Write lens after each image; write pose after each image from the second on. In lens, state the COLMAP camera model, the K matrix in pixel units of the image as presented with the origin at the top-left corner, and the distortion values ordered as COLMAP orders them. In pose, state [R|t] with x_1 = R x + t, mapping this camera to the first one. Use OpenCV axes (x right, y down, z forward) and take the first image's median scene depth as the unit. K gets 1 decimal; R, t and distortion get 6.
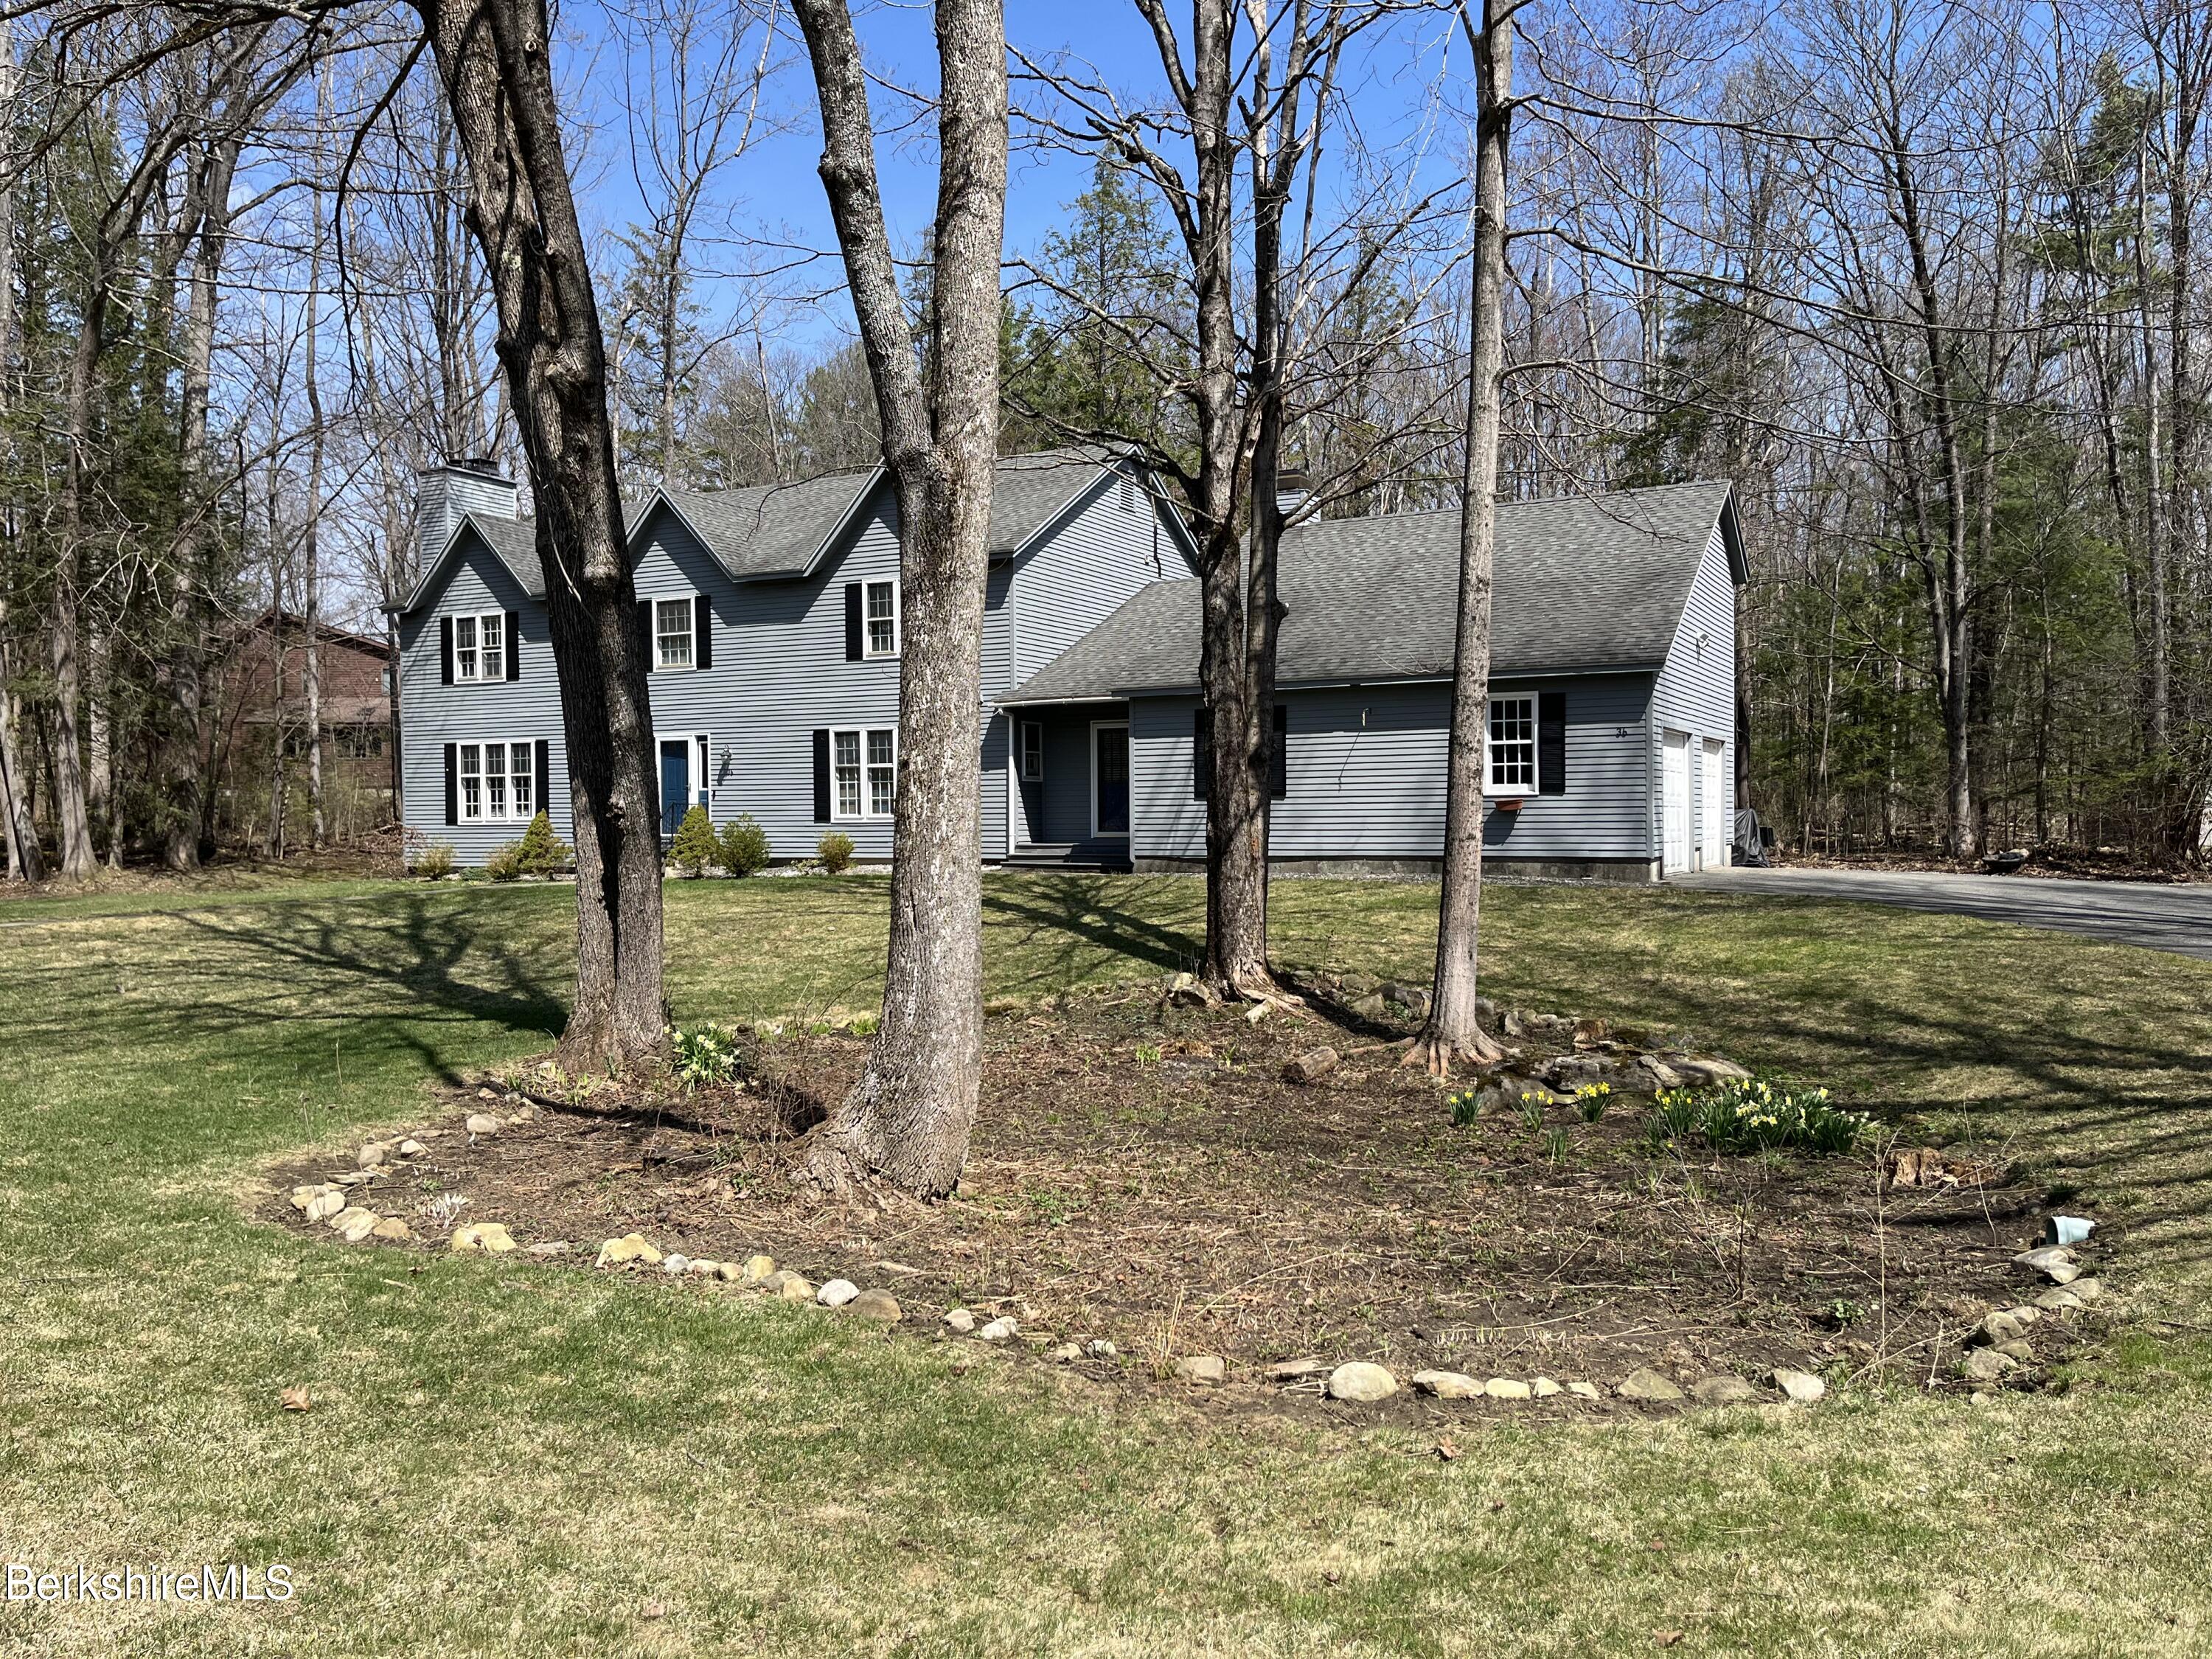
lens RADIAL K [[1682.5, 0, 1106.0], [0, 1682.5, 829.5], [0, 0, 1]] dist [0.071991, -0.001837]
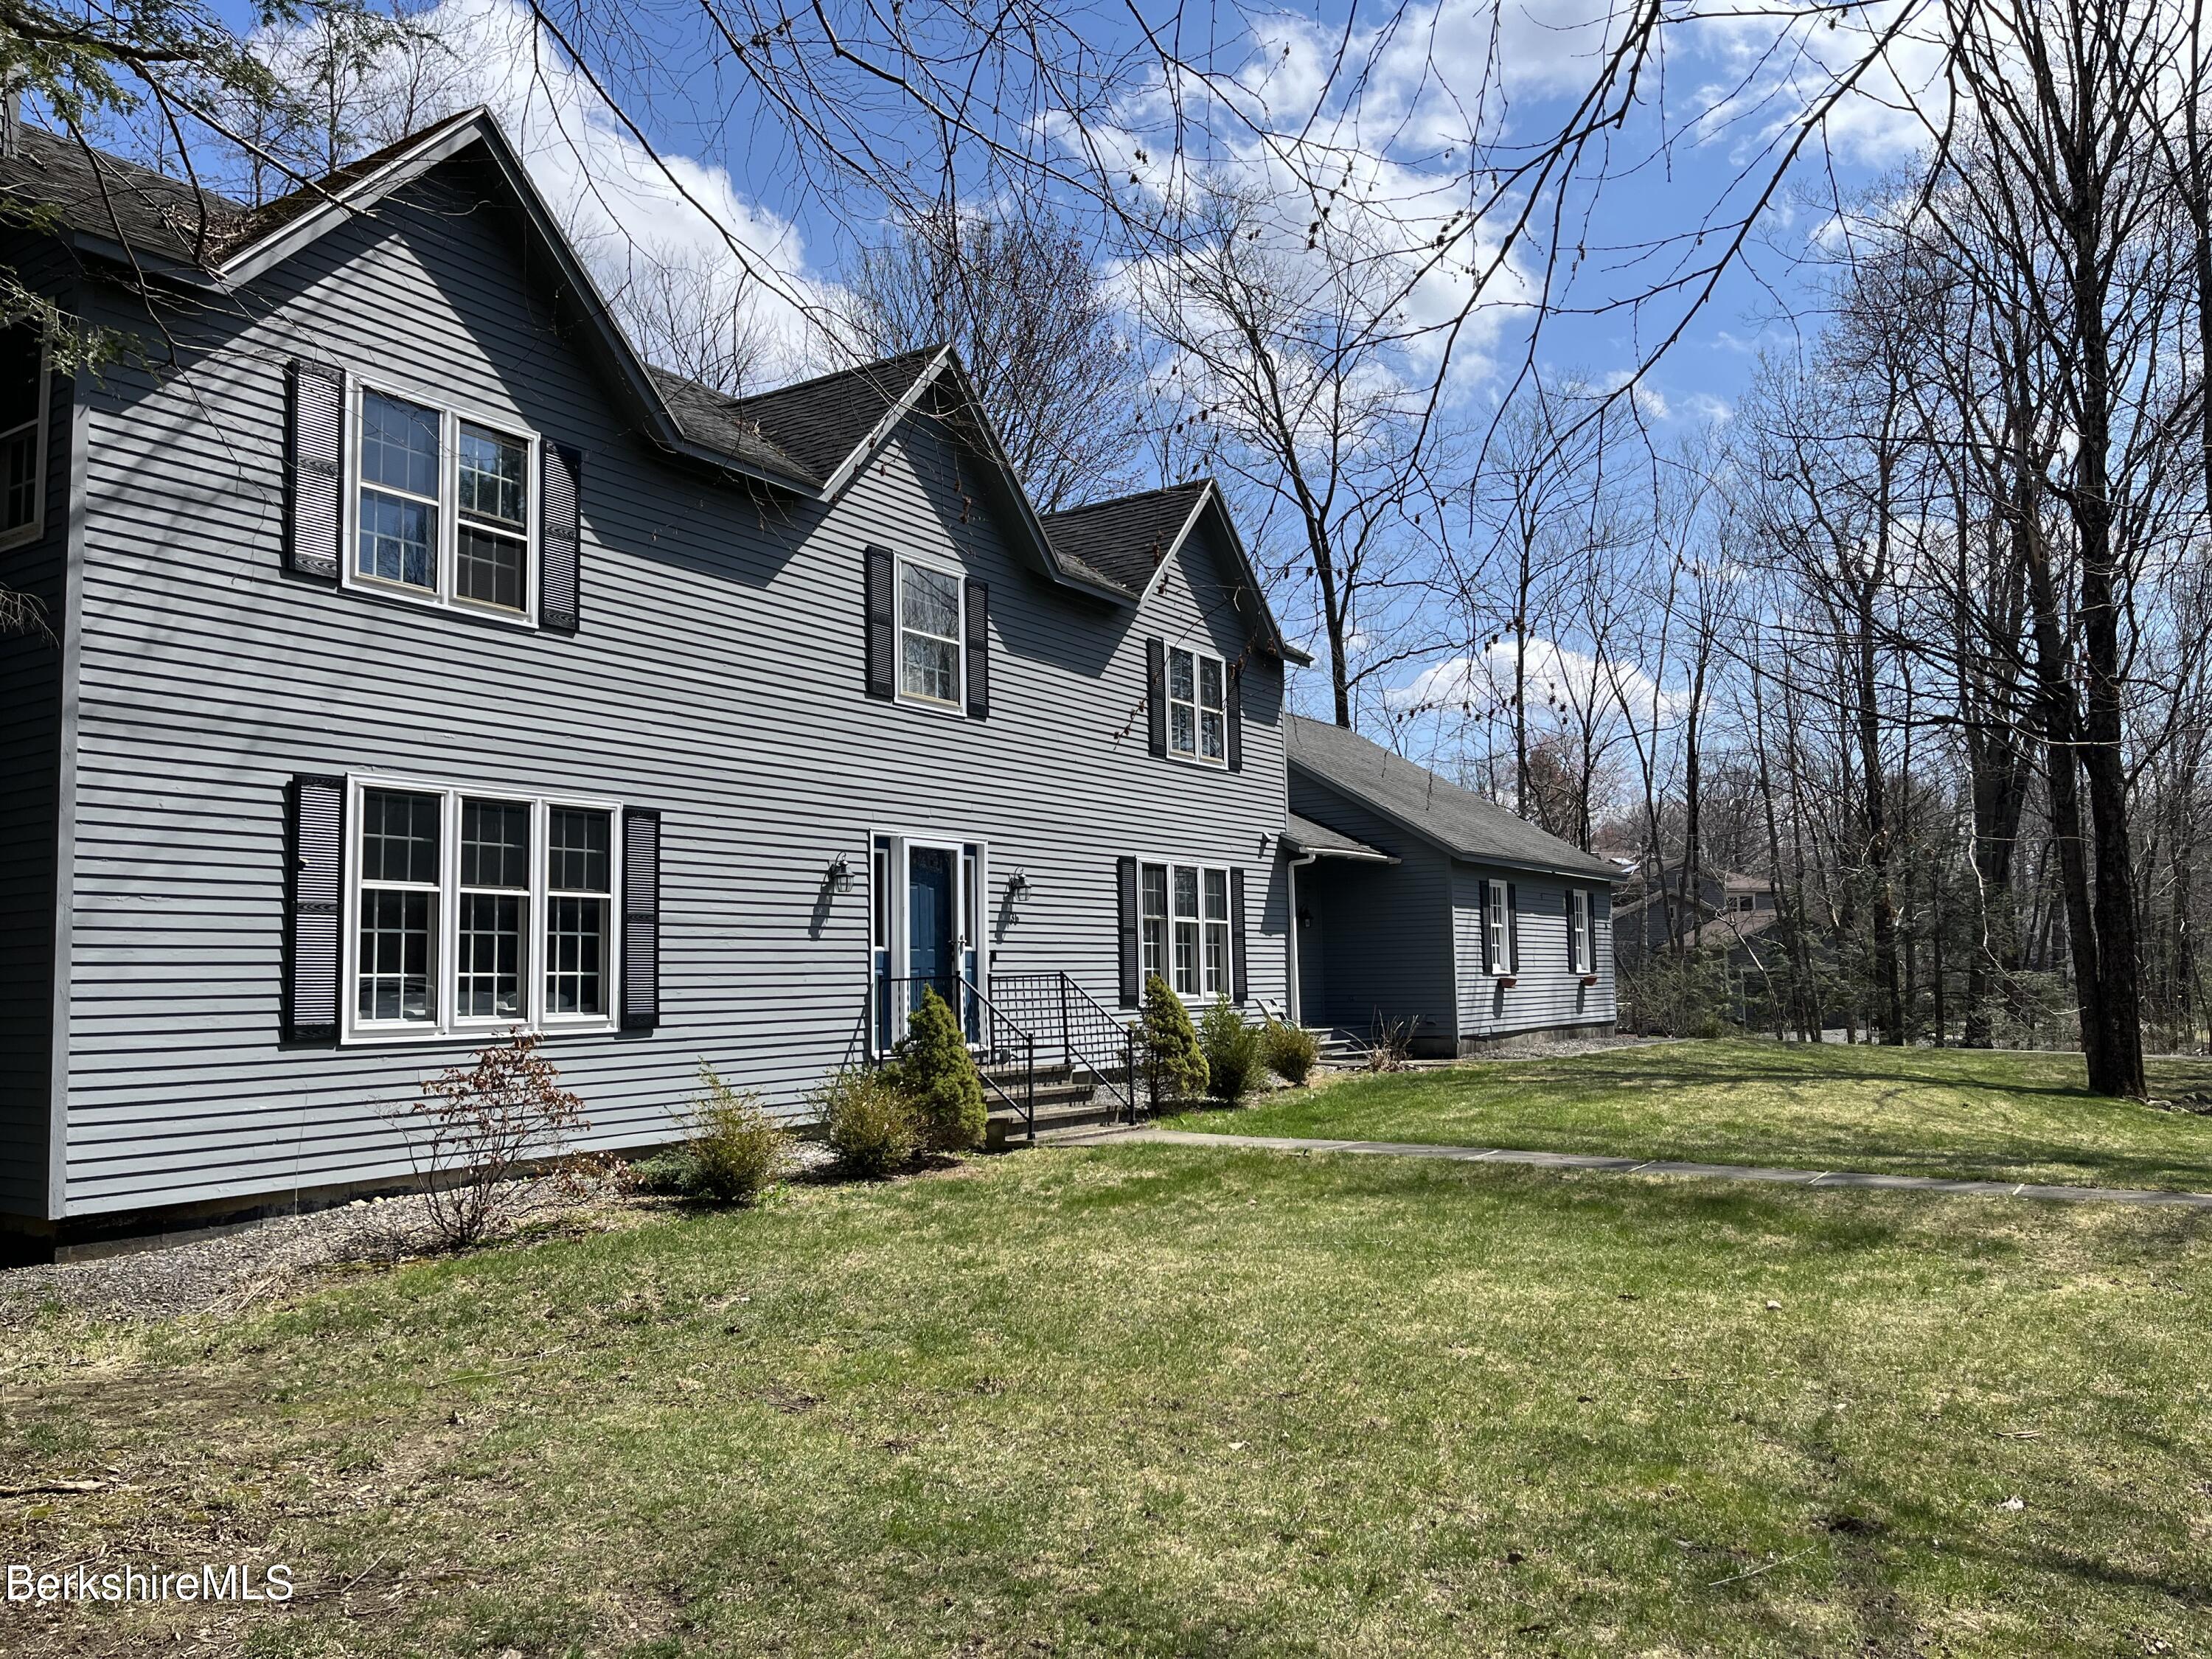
lens RADIAL K [[1674.4, 0, 1106.0], [0, 1674.4, 829.5], [0, 0, 1]] dist [-0.000110, -0.003224]
pose [[0.067251, 0.111362, 0.991502, -0.780899], [0.051437, 0.992043, -0.114911, 0.000519], [-0.996409, 0.058728, 0.060987, 0.975529]]
